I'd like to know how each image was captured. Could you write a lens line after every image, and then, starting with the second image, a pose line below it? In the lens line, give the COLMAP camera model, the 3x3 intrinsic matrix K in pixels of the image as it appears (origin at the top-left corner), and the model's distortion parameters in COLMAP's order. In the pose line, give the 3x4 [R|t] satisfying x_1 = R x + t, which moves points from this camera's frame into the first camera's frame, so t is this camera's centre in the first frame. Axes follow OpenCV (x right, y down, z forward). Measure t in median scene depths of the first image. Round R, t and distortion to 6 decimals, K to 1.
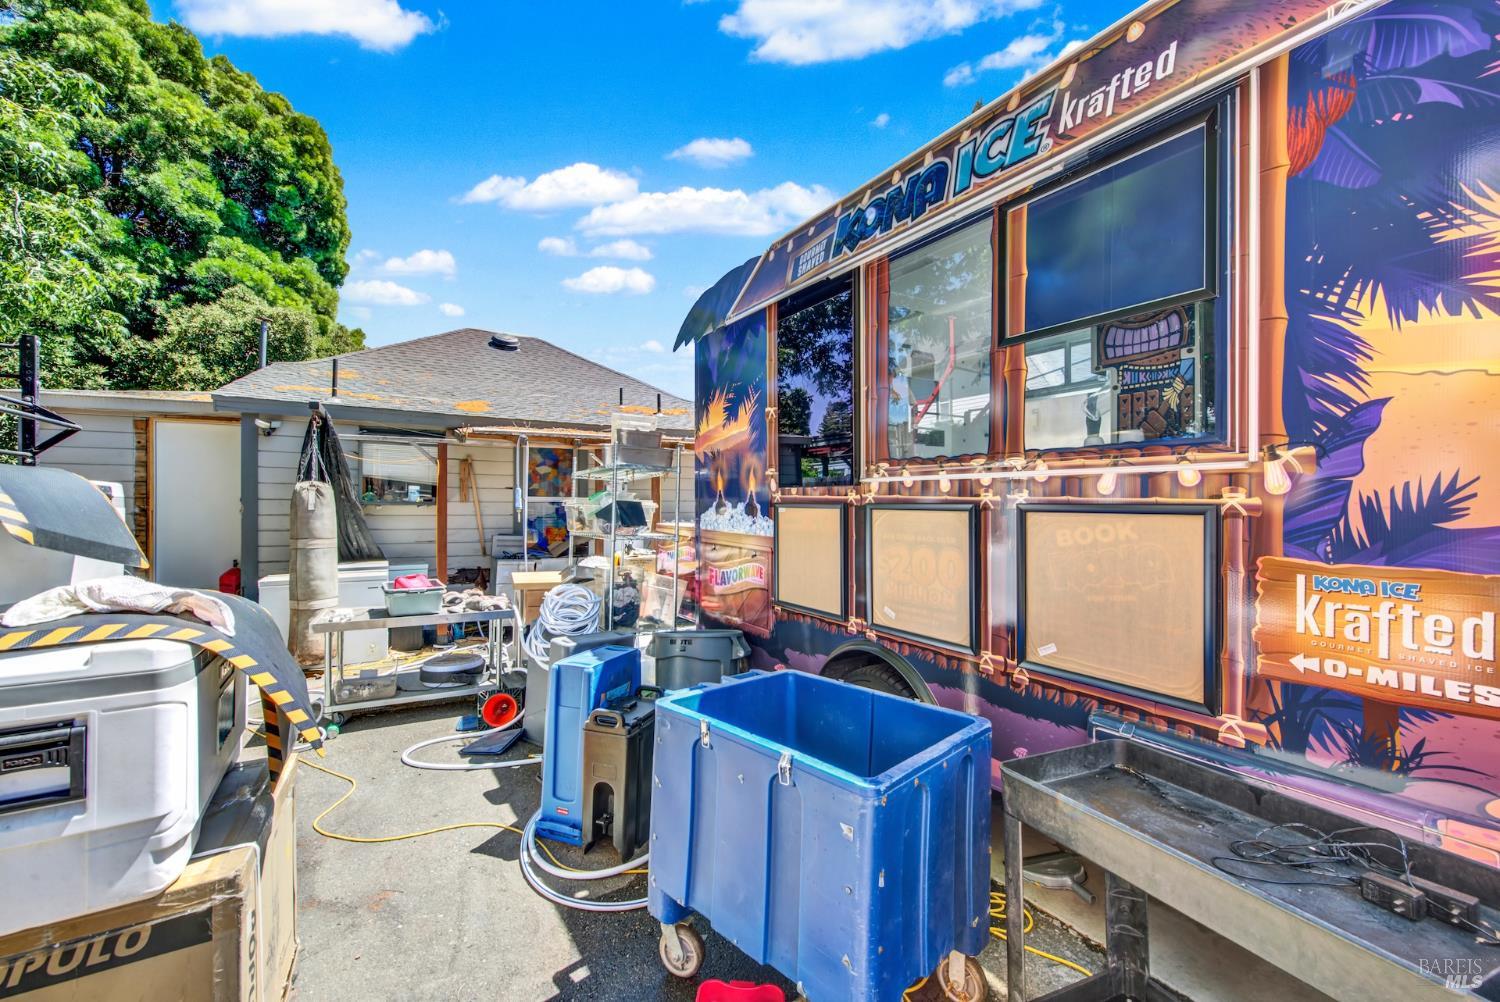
lens RADIAL K [[600.7, 0, 758.7], [0, 600.7, 505.3], [0, 0, 1]] dist [0.001299, -0.000330]
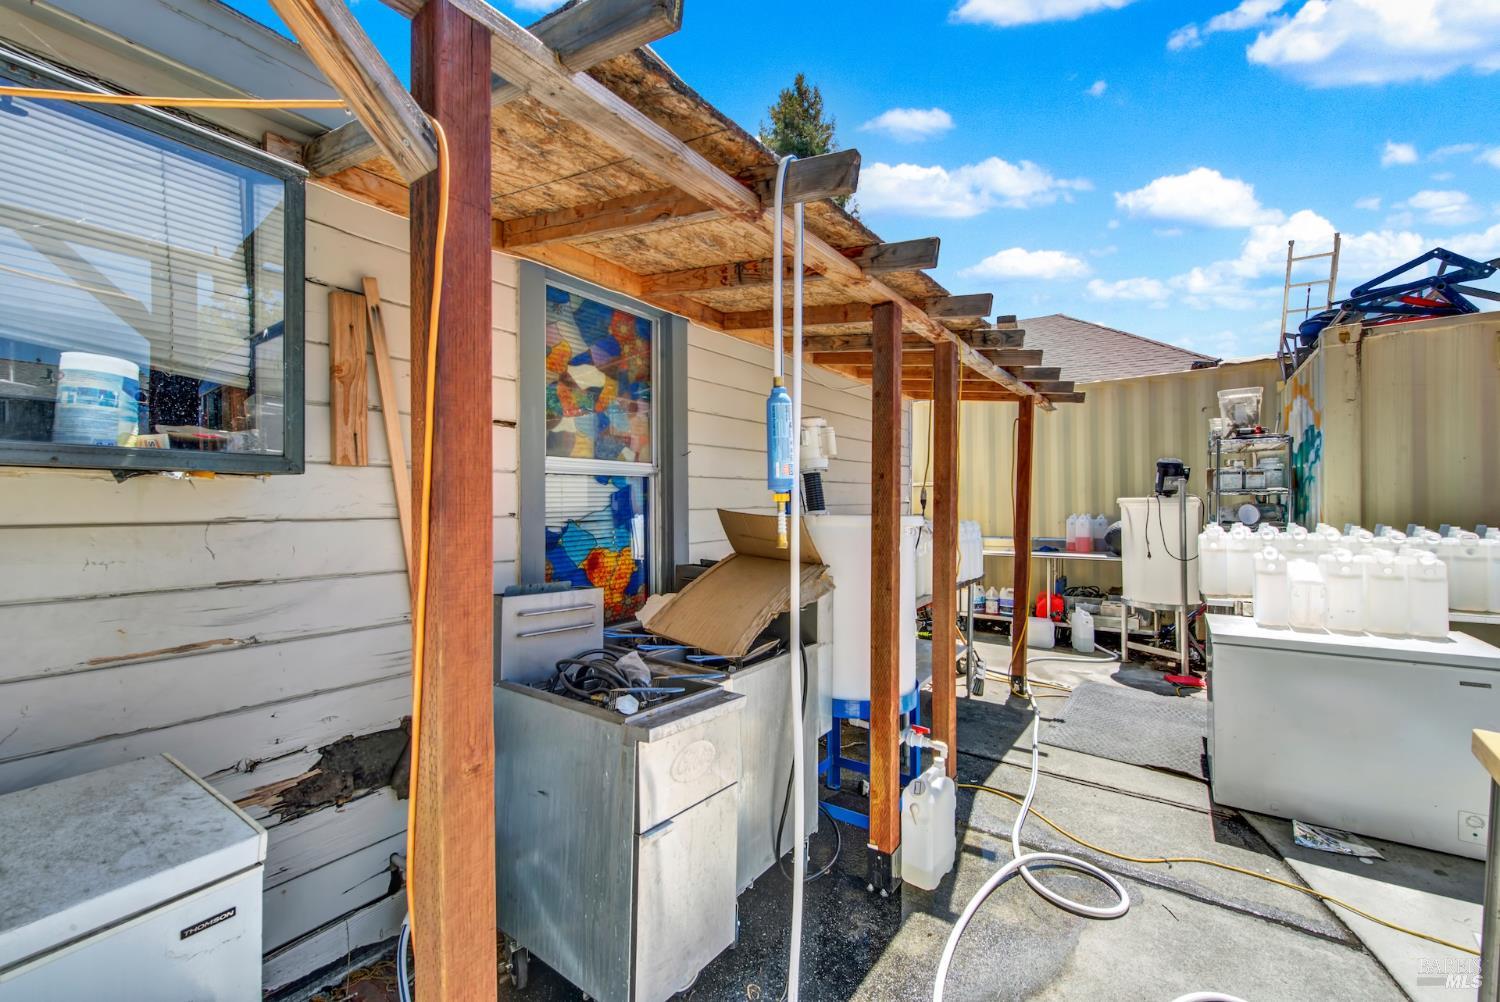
lens RADIAL K [[598.0, 0, 756.4], [0, 598.0, 502.7], [0, 0, 1]] dist [0.000481, -0.000784]
pose [[0.914718, -0.006293, 0.404043, -0.543229], [0.004937, 0.999978, 0.004398, 0.011616], [-0.404062, -0.002028, 0.914729, 0.886108]]
